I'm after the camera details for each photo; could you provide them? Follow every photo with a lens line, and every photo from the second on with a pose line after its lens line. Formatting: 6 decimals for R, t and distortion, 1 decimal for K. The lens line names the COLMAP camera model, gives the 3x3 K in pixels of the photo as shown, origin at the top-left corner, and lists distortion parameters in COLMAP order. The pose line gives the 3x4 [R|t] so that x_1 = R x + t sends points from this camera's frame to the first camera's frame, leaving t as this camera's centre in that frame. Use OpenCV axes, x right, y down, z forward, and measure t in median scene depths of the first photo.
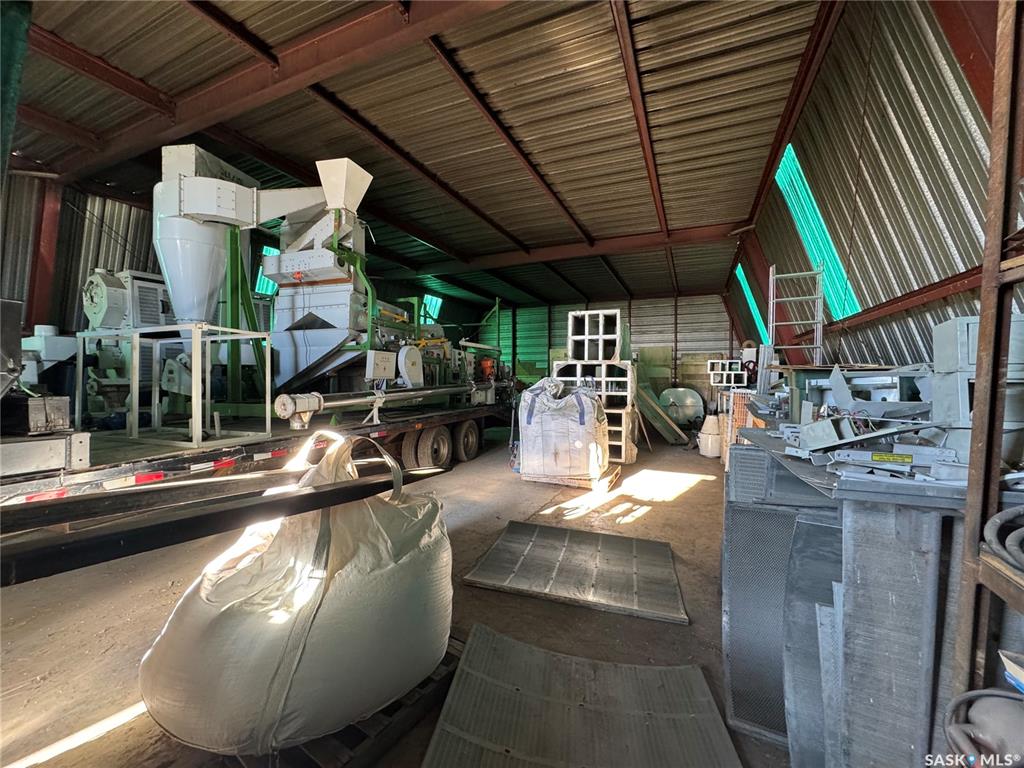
lens RADIAL K [[405.2, 0, 511.1], [0, 405.2, 384.9], [0, 0, 1]] dist [-0.000557, 0.000494]
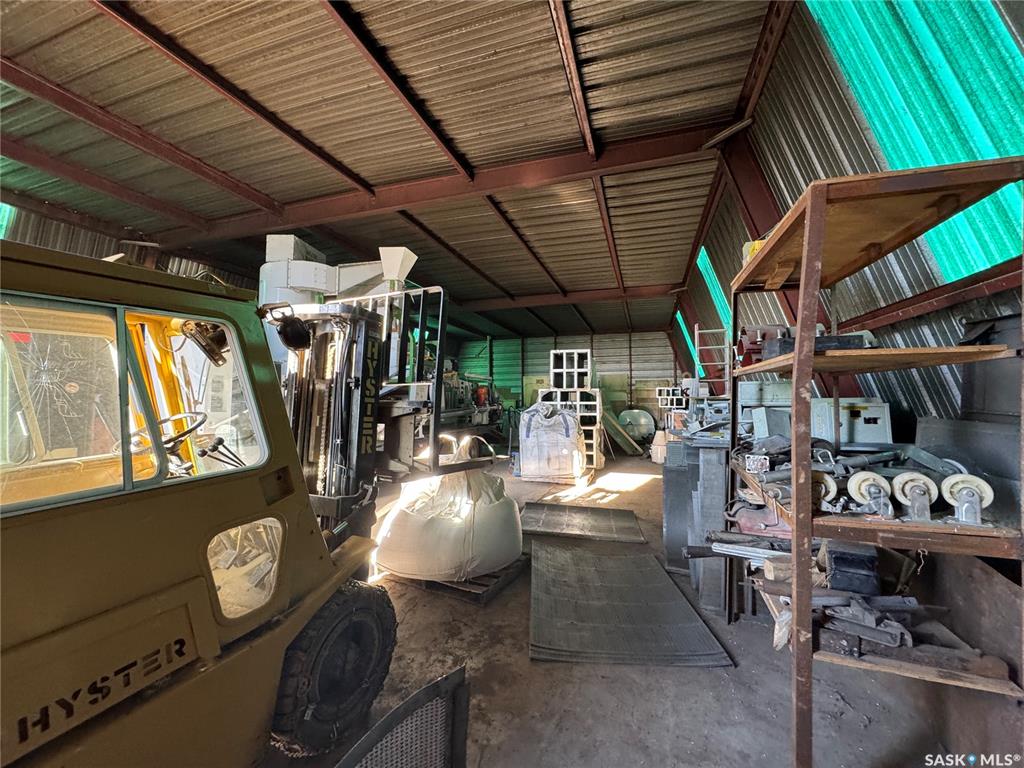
lens RADIAL K [[405.2, 0, 510.4], [0, 405.2, 386.0], [0, 0, 1]] dist [-0.000557, 0.000494]
pose [[0.994965, -0.001573, 0.100215, -0.124332], [0.007030, 0.998510, -0.054123, -0.000431], [-0.099980, 0.054554, 0.993493, -0.277855]]
